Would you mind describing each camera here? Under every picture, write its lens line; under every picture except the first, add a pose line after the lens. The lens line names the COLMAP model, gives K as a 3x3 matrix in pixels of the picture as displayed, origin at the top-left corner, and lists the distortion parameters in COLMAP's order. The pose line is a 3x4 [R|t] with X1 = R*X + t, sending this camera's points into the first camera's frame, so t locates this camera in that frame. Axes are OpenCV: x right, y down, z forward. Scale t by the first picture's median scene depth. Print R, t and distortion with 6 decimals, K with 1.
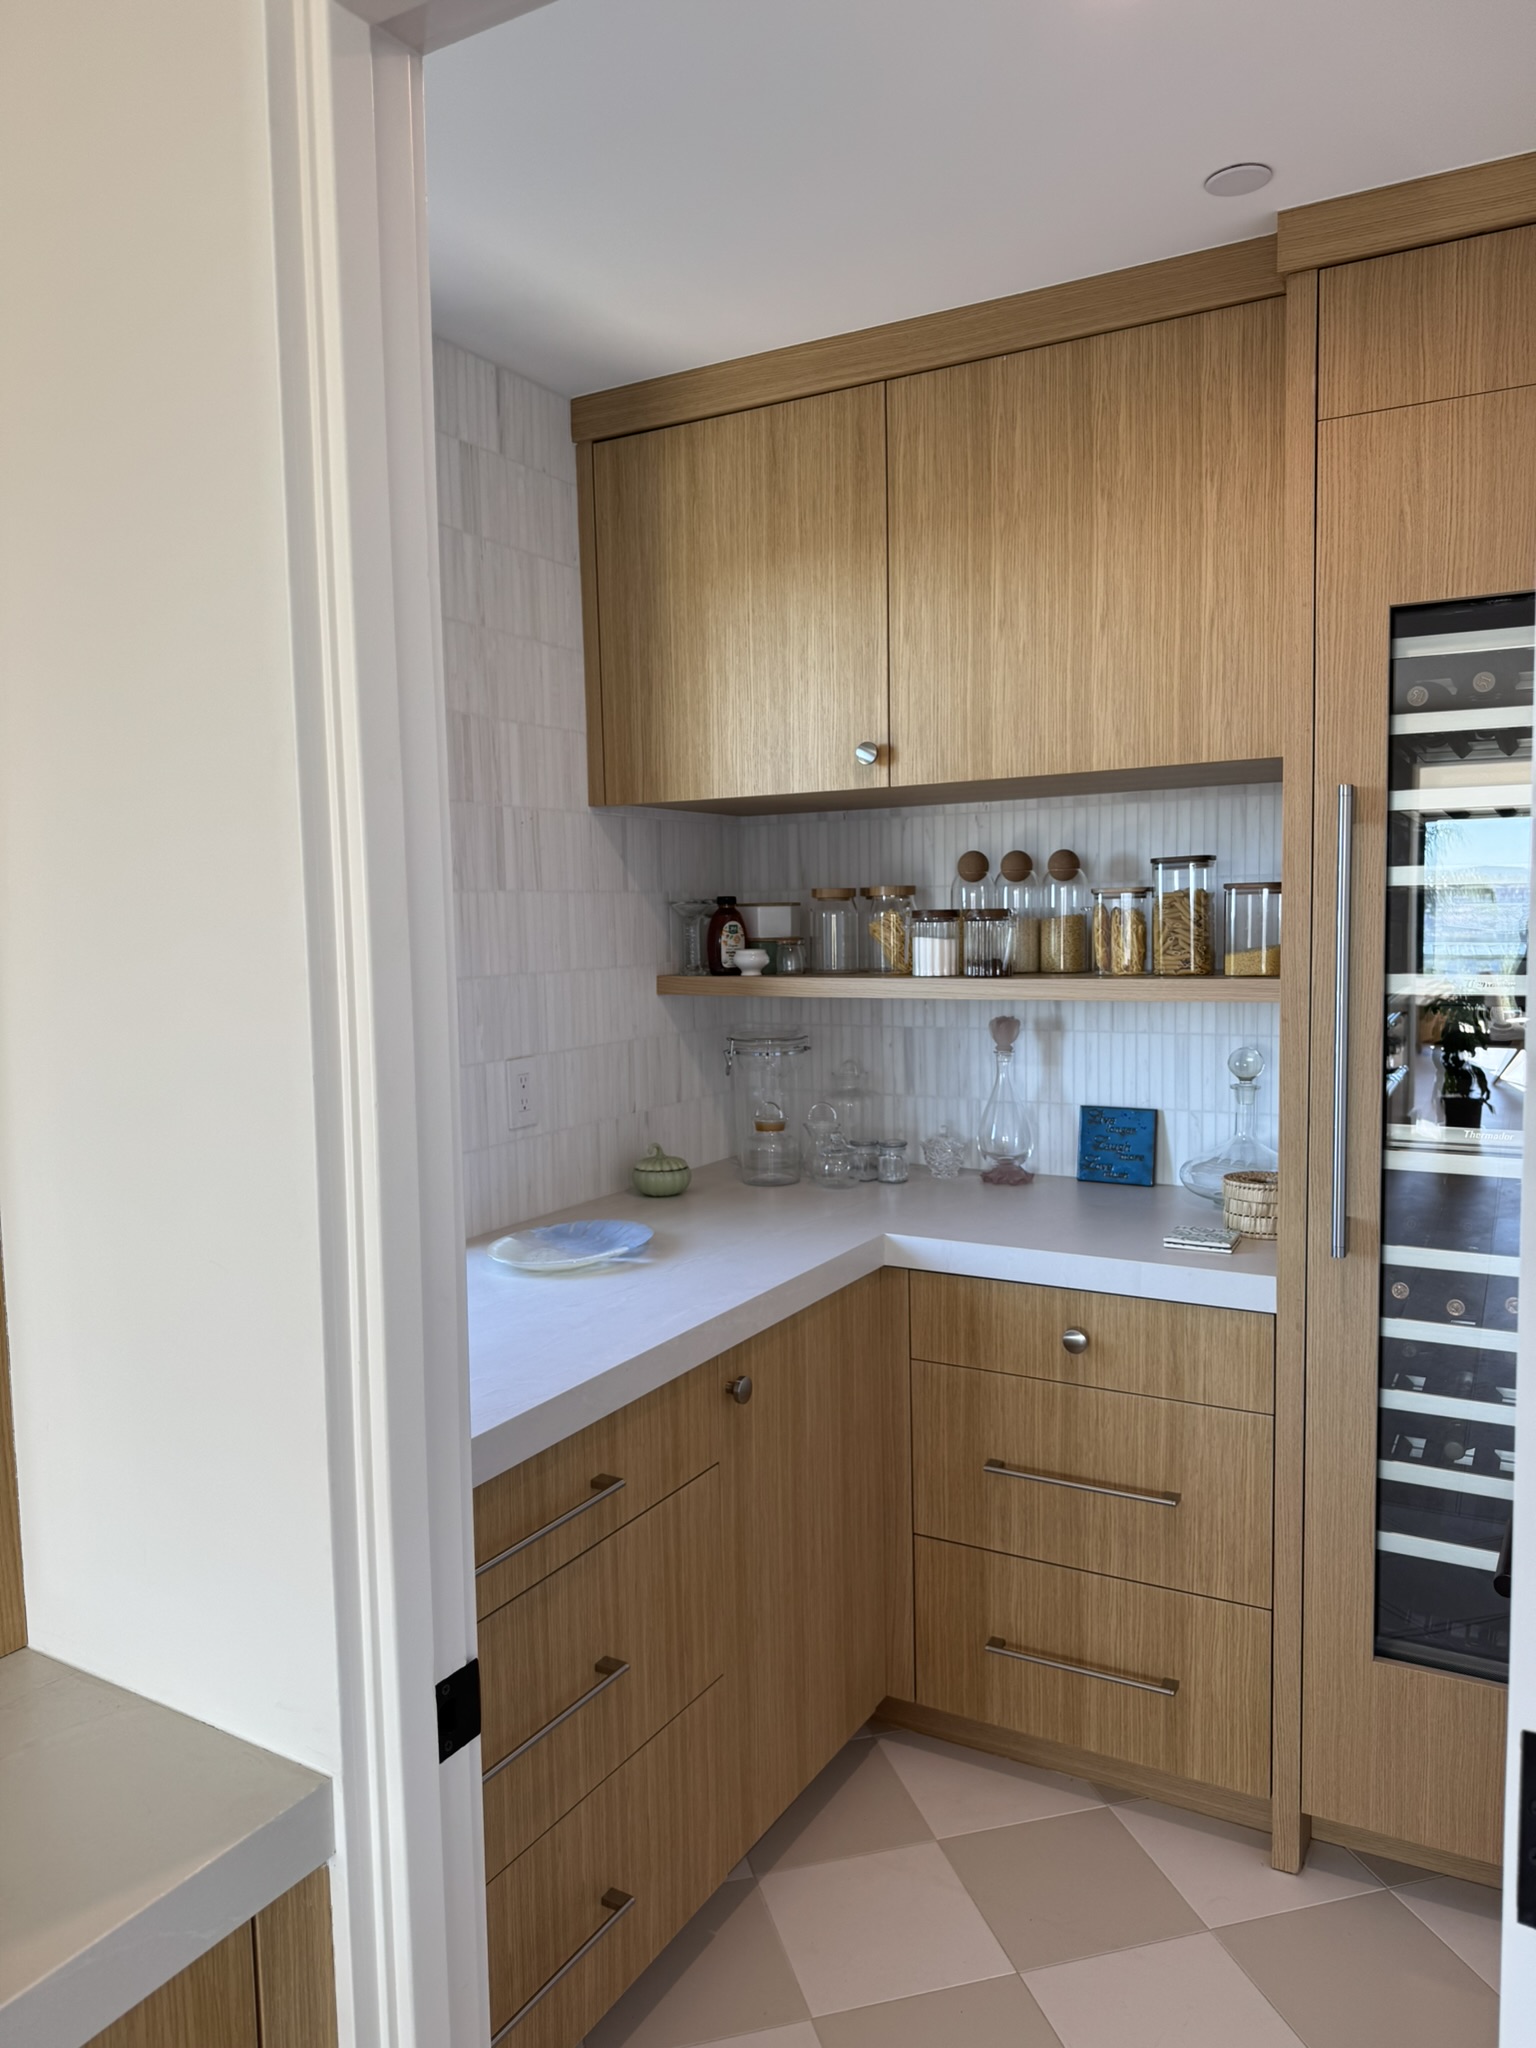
lens RADIAL K [[1450.1, 0, 741.3], [0, 1450.1, 1030.9], [0, 0, 1]] dist [0.107224, -0.174723]
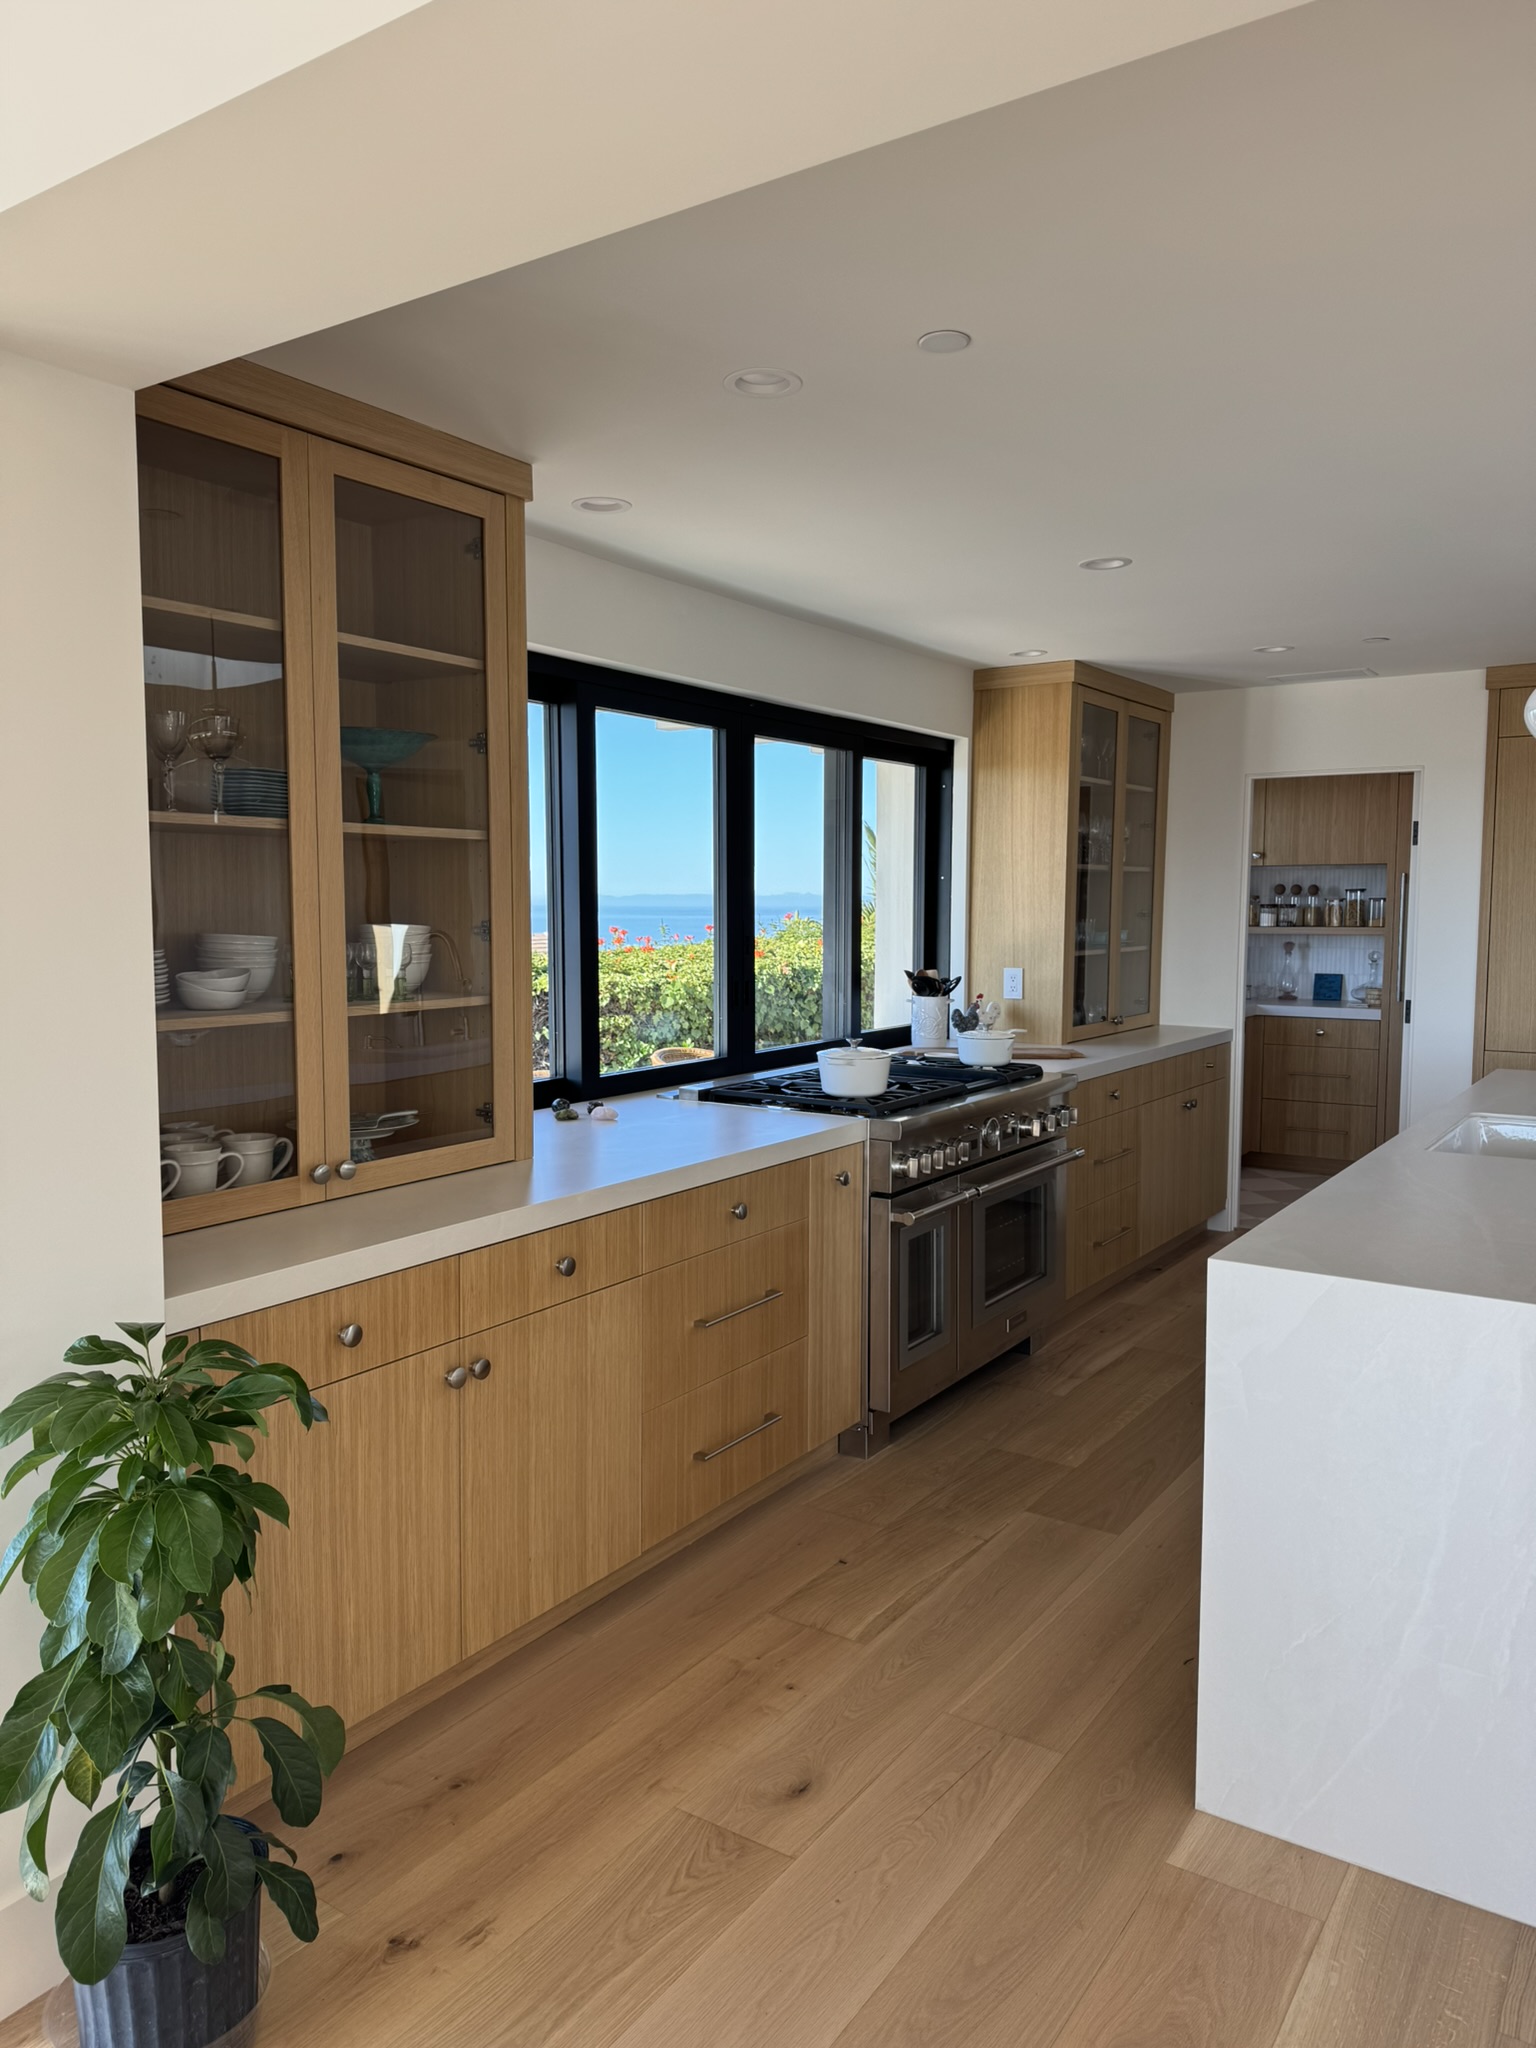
lens RADIAL K [[1443.4, 0, 768.0], [0, 1443.4, 1024.0], [0, 0, 1]] dist [0.188104, -0.390659]
pose [[0.997934, 0.027998, -0.057832, -0.767039], [-0.027900, 0.999608, 0.002496, 0.198168], [0.057879, -0.000877, 0.998323, -2.230830]]
